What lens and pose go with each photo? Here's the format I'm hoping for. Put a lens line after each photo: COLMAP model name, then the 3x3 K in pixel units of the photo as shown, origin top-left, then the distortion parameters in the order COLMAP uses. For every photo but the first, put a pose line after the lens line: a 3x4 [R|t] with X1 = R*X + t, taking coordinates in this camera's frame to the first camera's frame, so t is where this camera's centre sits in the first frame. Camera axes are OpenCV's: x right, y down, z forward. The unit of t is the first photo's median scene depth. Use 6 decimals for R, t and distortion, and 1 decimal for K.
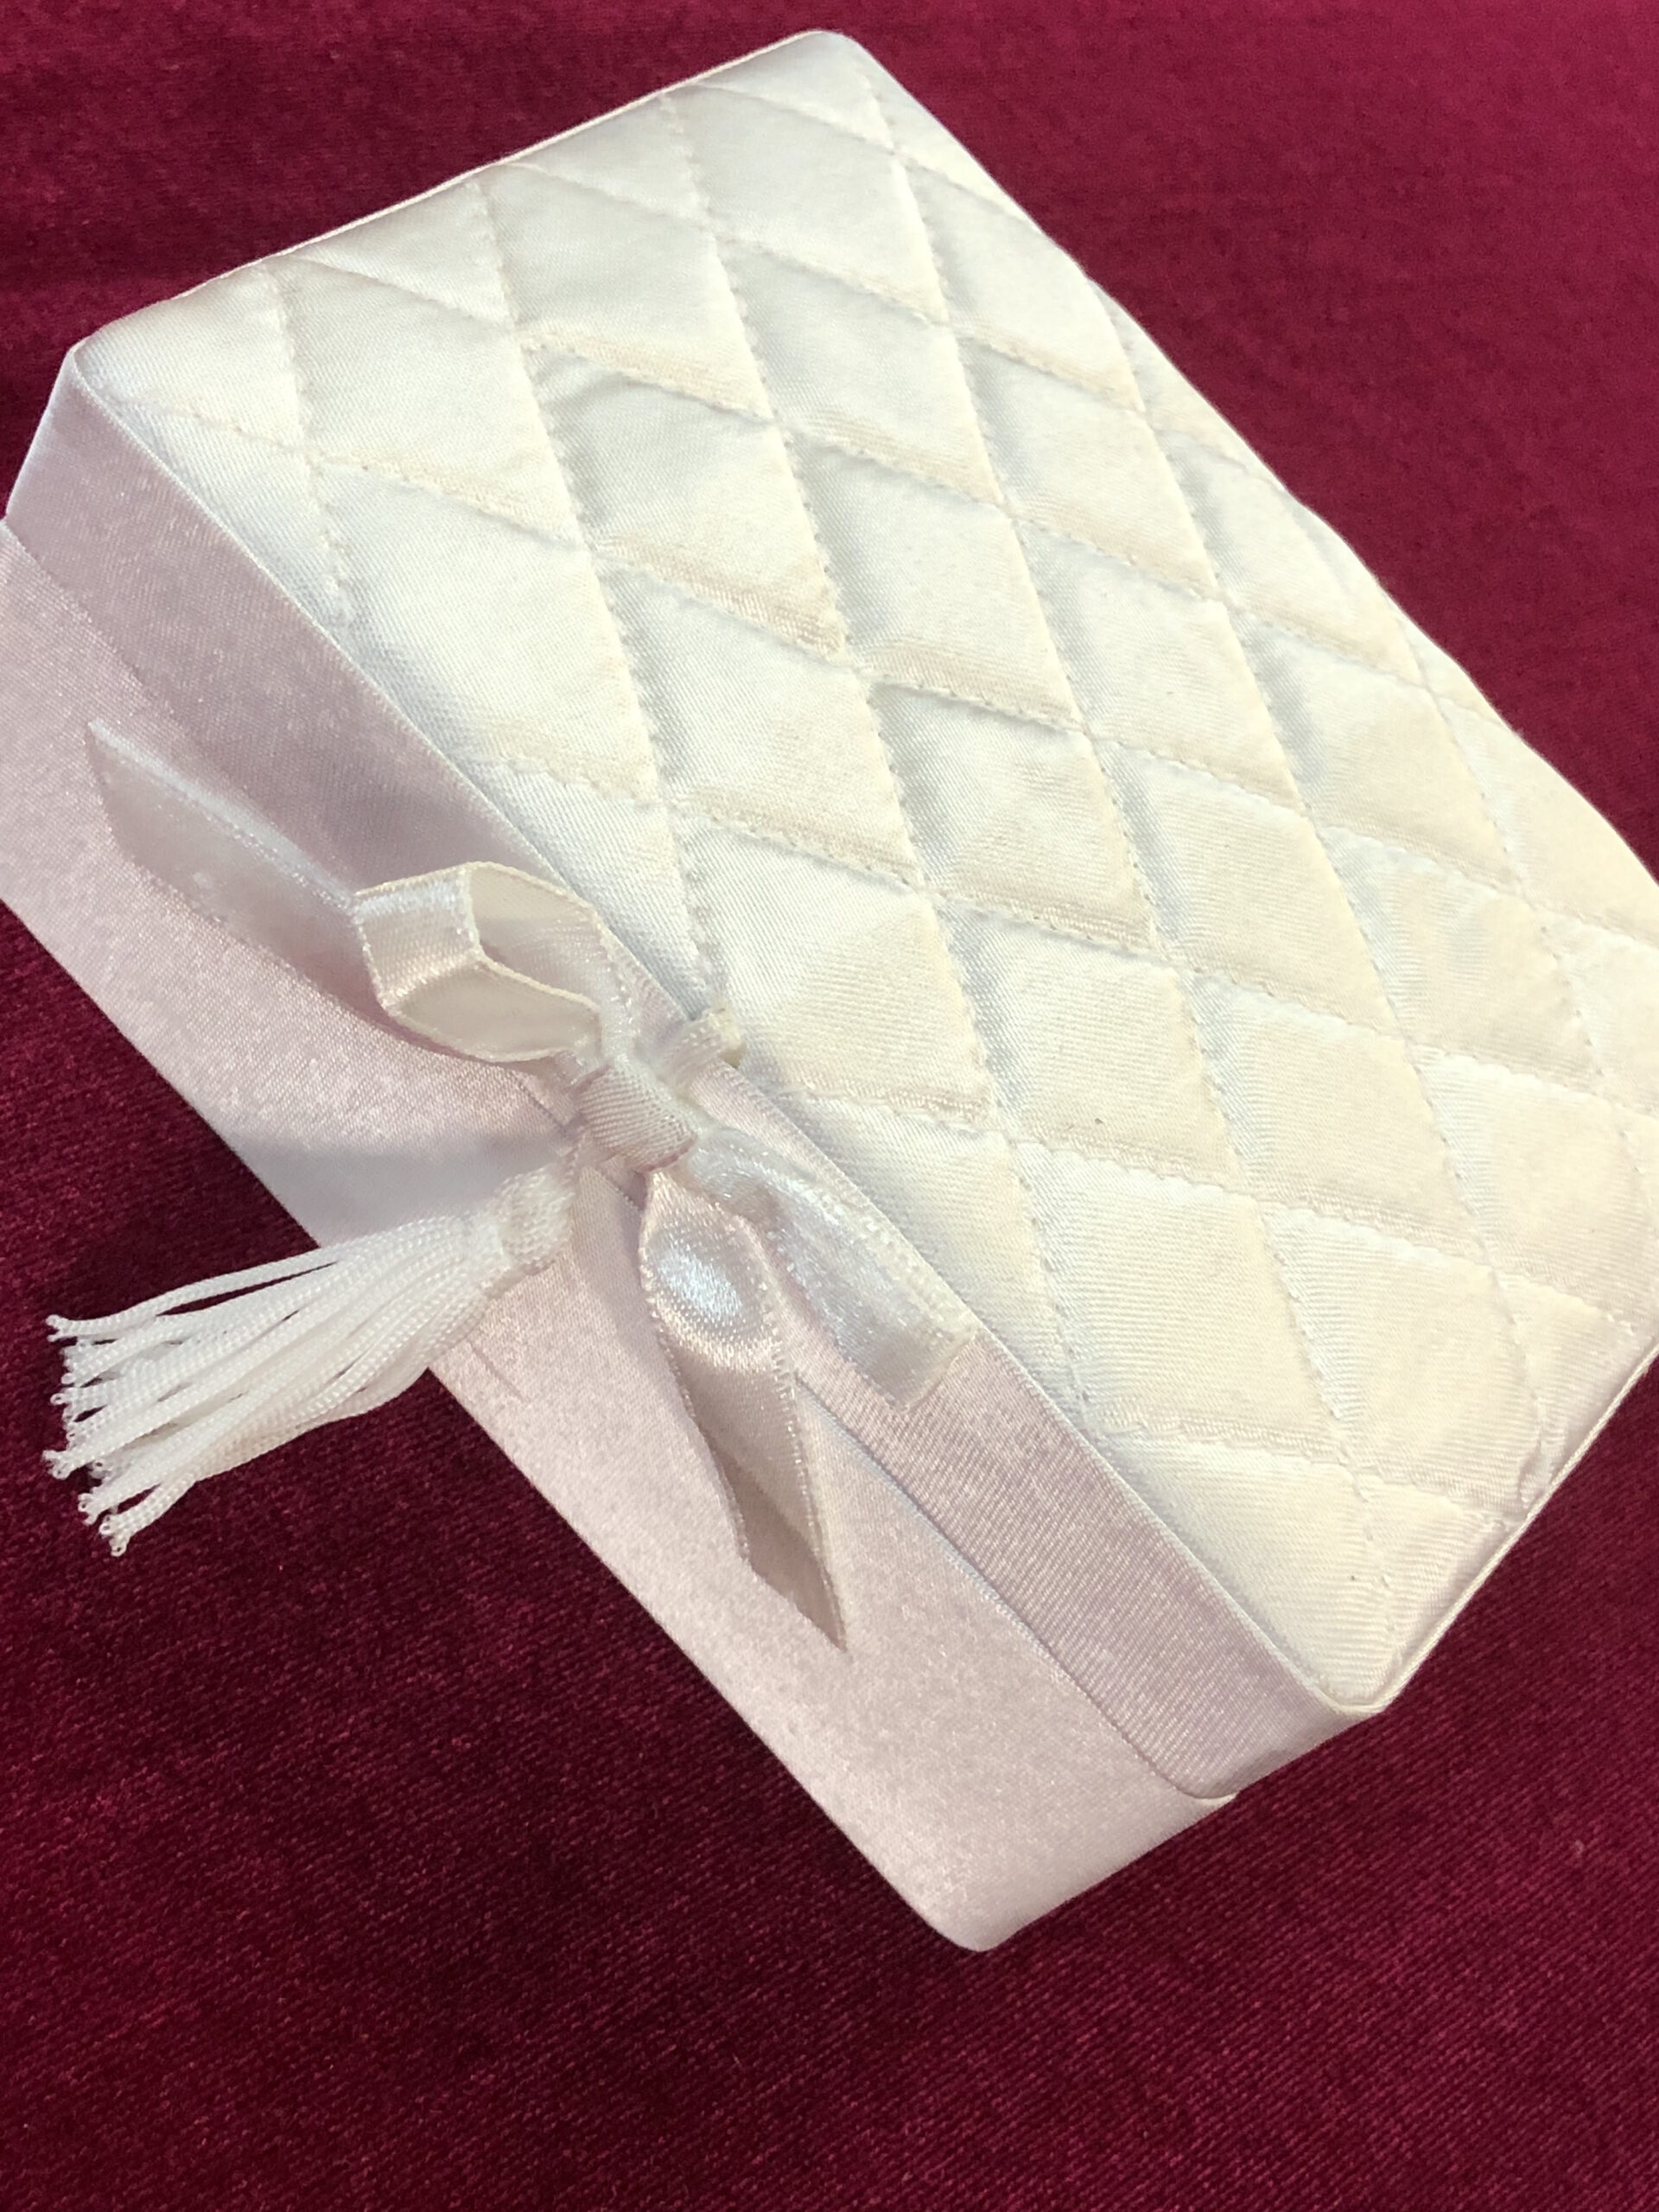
lens RADIAL K [[3279.5, 0, 831.0], [0, 3279.5, 1194.3], [0, 0, 1]] dist [0.226931, -0.085630]
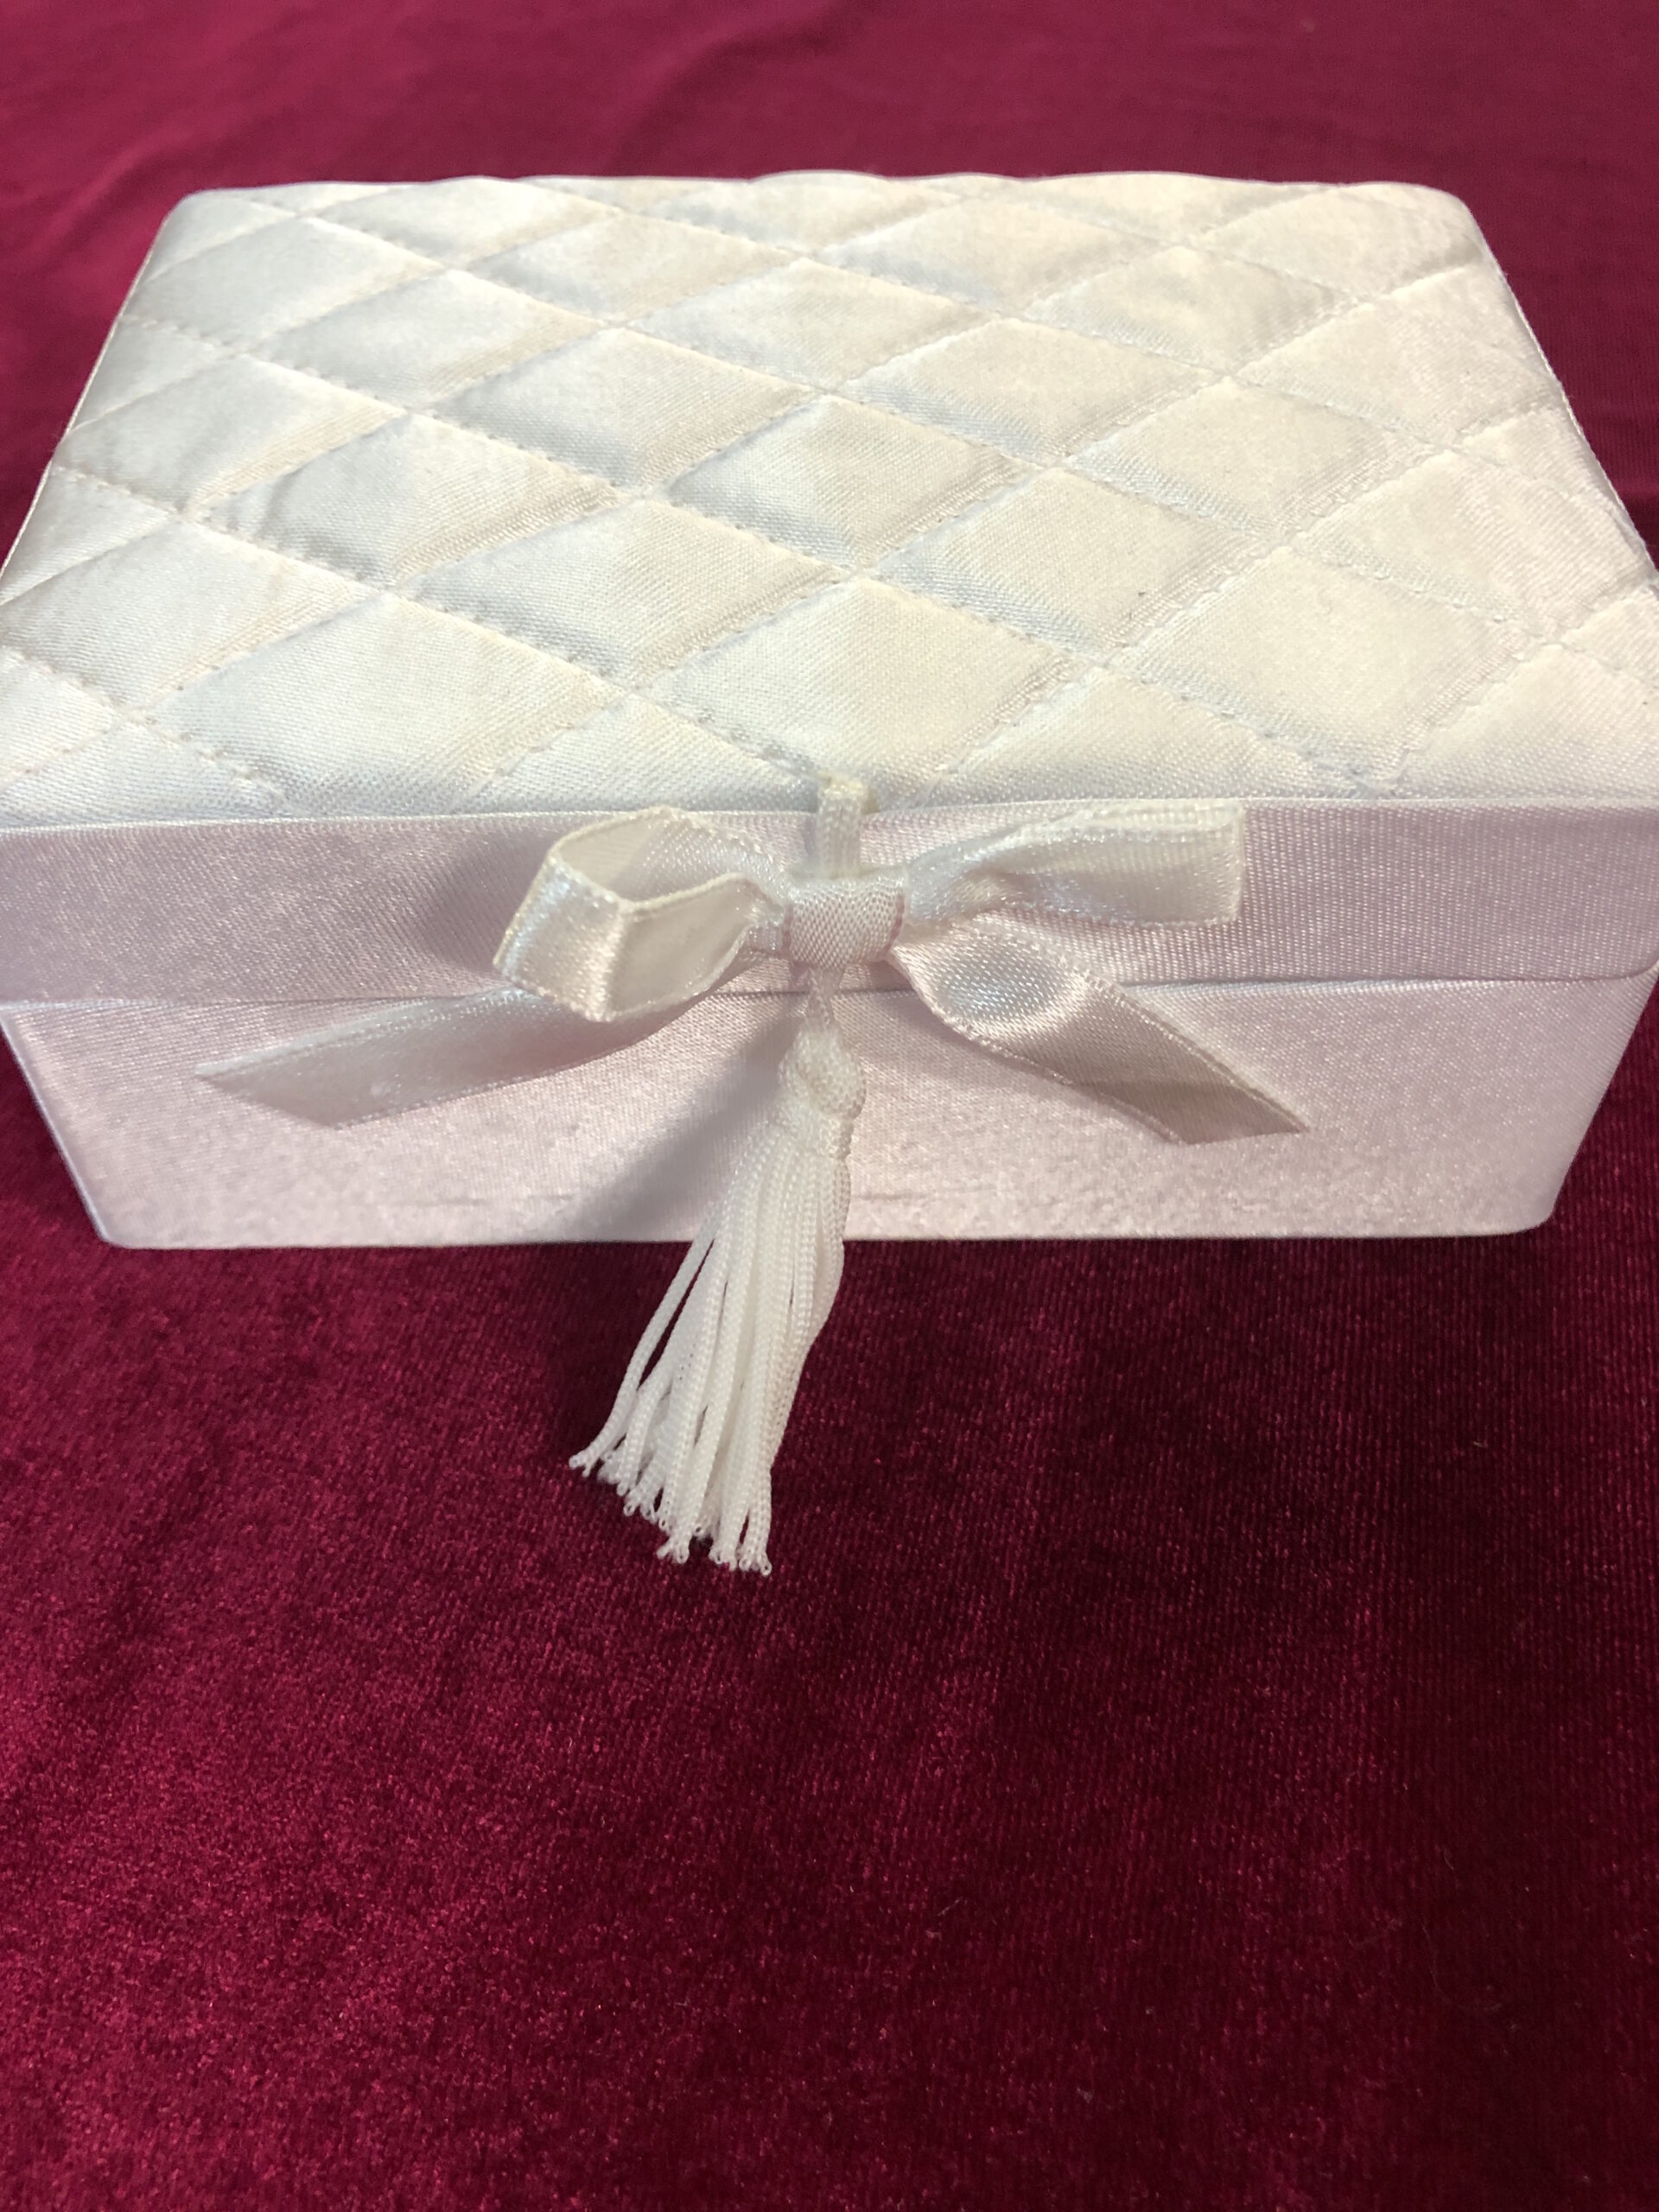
lens RADIAL K [[1804.7, 0, 829.5], [0, 1804.7, 1106.0], [0, 0, 1]] dist [0.034531, -0.002556]
pose [[0.670142, -0.742229, 0.002165, -0.099143], [0.739984, 0.668336, 0.075838, -0.029372], [-0.057736, -0.049220, 0.997118, 0.418702]]
